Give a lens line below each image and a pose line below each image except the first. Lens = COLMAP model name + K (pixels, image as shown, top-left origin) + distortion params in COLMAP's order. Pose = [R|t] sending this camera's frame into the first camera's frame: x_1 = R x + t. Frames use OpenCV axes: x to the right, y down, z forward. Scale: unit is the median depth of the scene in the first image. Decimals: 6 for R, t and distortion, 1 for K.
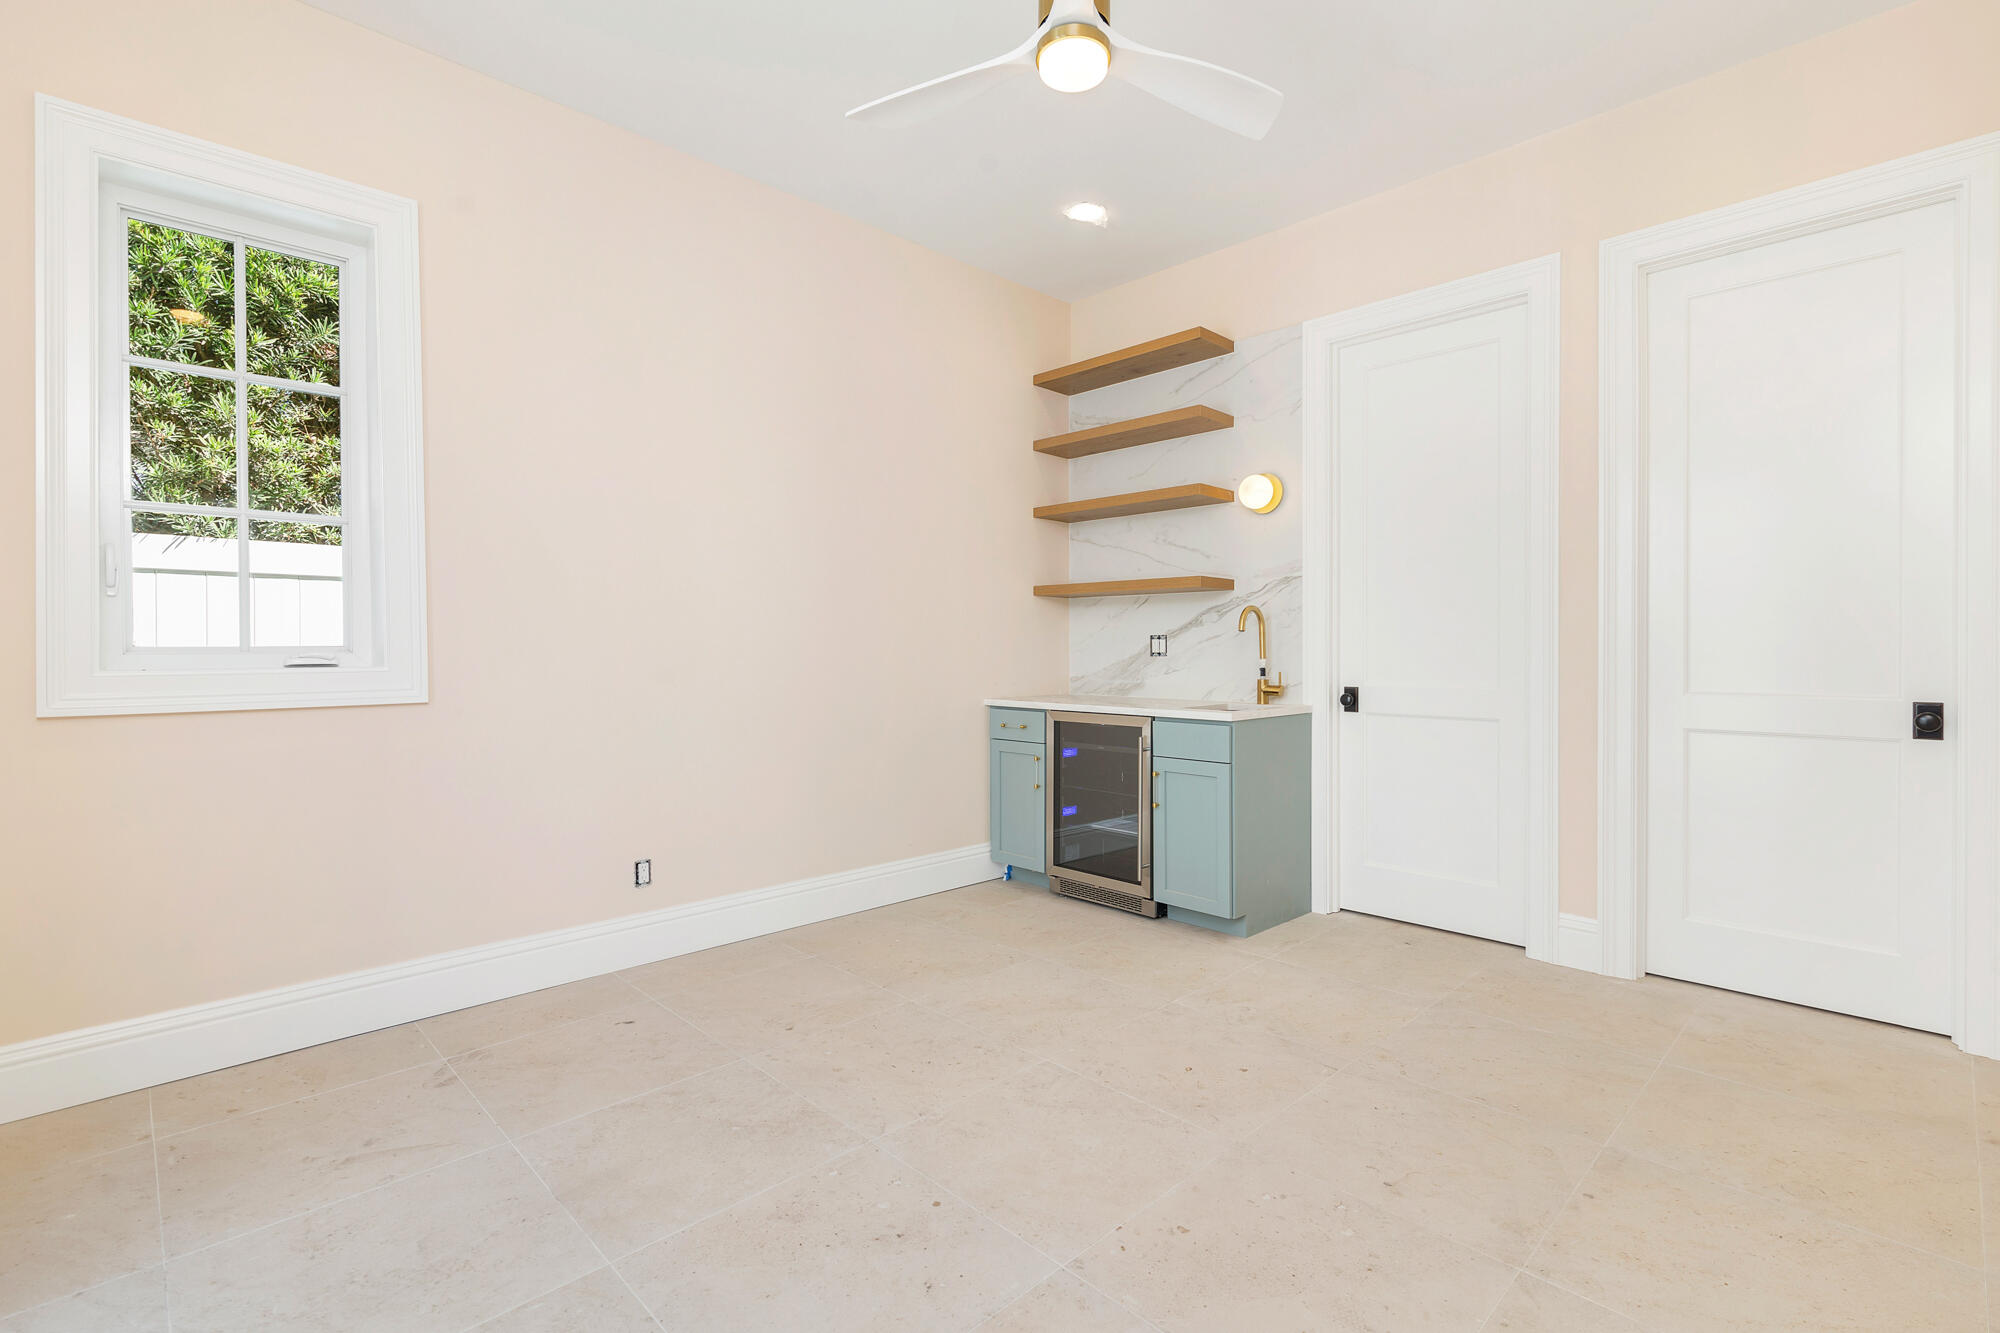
lens RADIAL K [[916.7, 0, 994.7], [0, 916.7, 665.1], [0, 0, 1]] dist [0.000466, -0.000109]
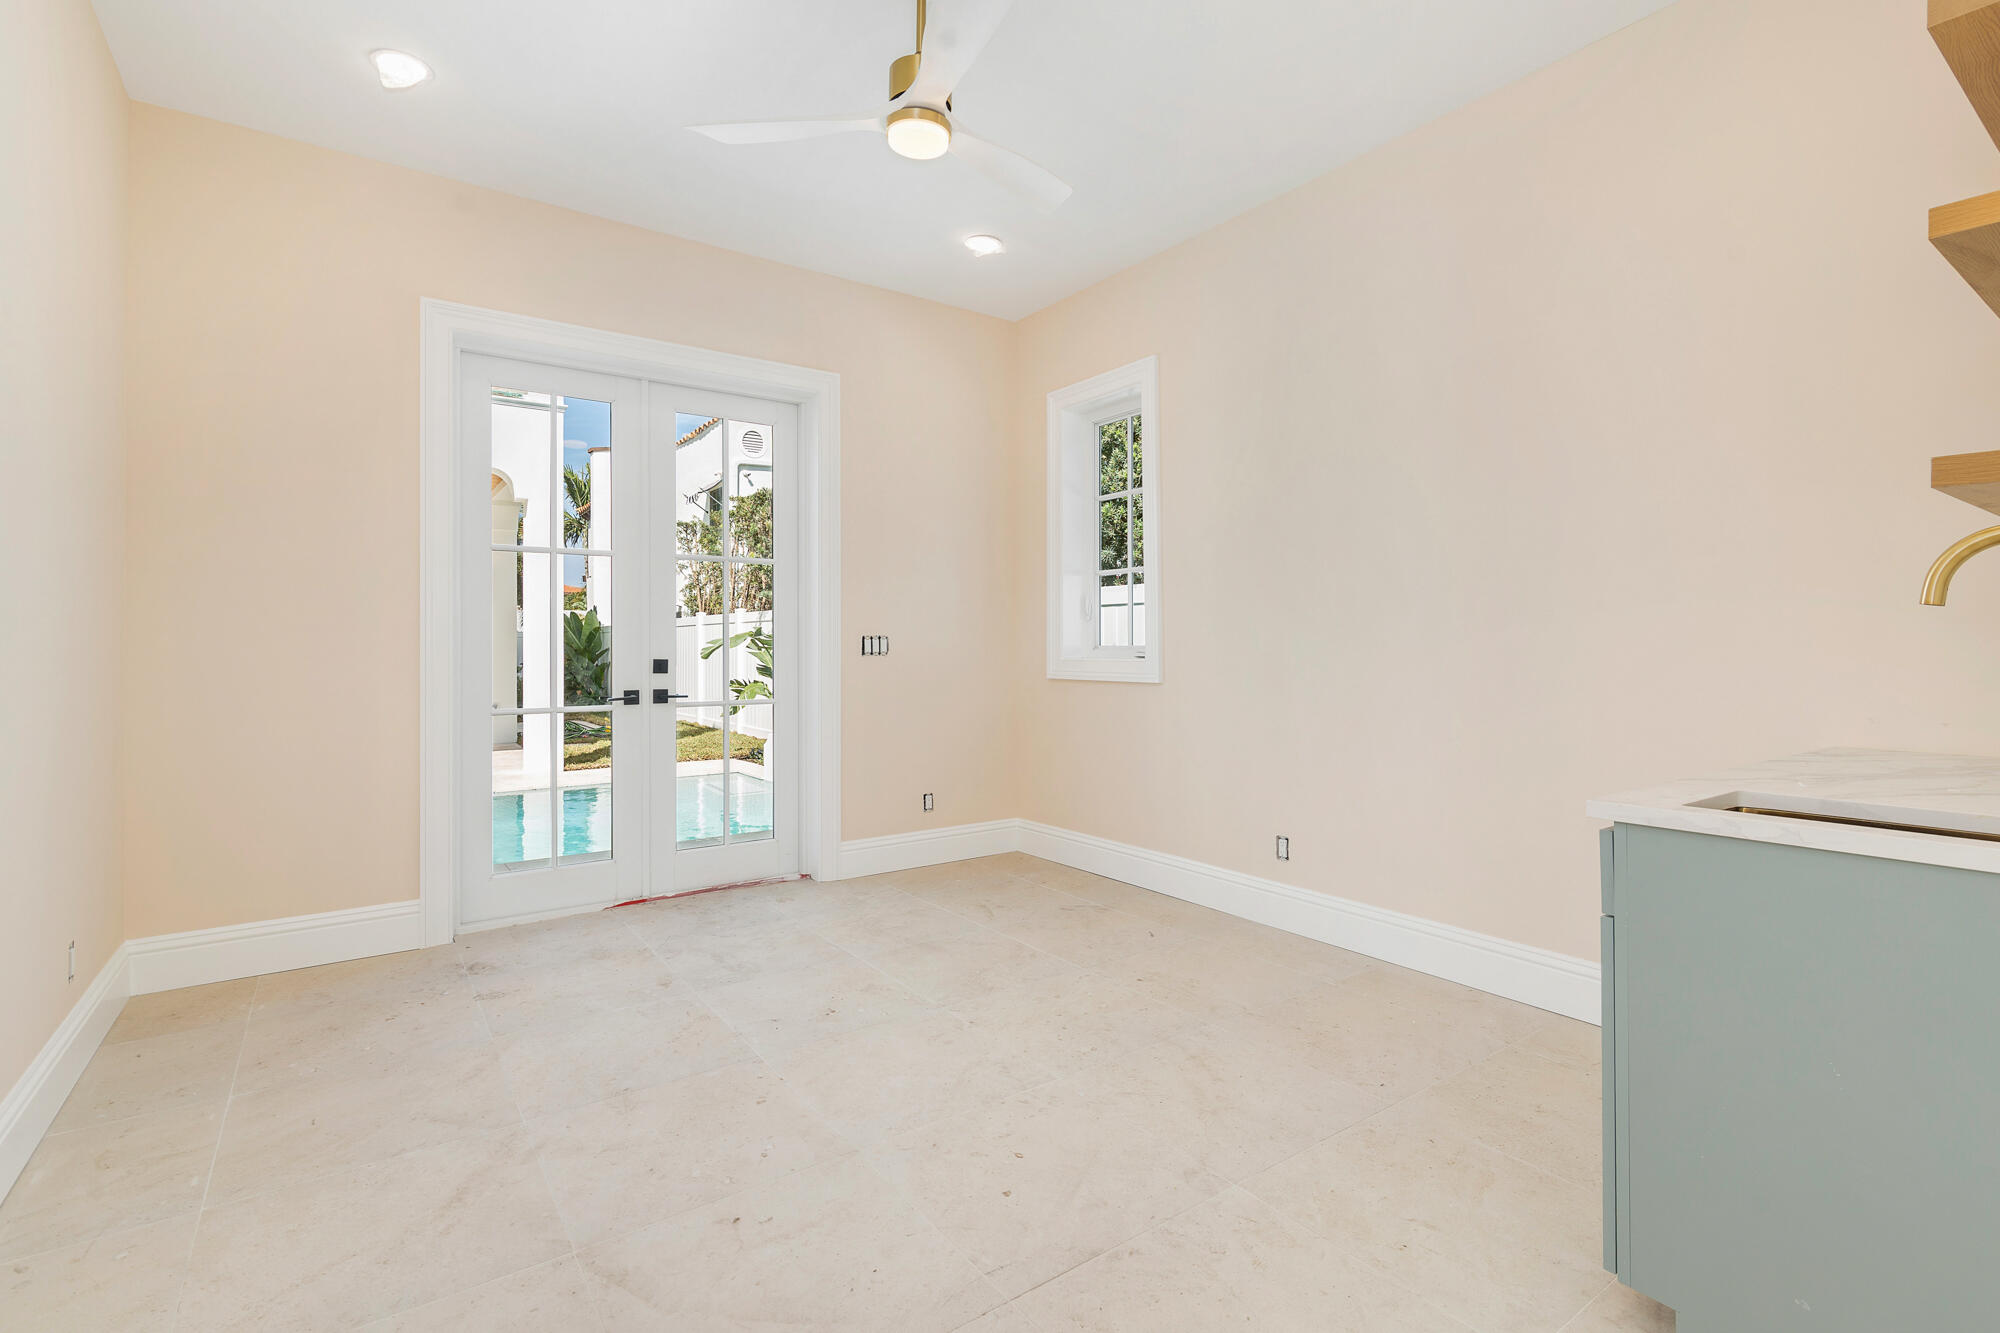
lens RADIAL K [[916.7, 0, 995.2], [0, 916.7, 649.4], [0, 0, 1]] dist [0.000466, -0.000109]
pose [[-0.155495, 0.003111, -0.987832, 1.013044], [-0.015970, 0.999856, 0.005662, -0.020121], [0.987708, 0.016656, -0.155423, 1.079330]]
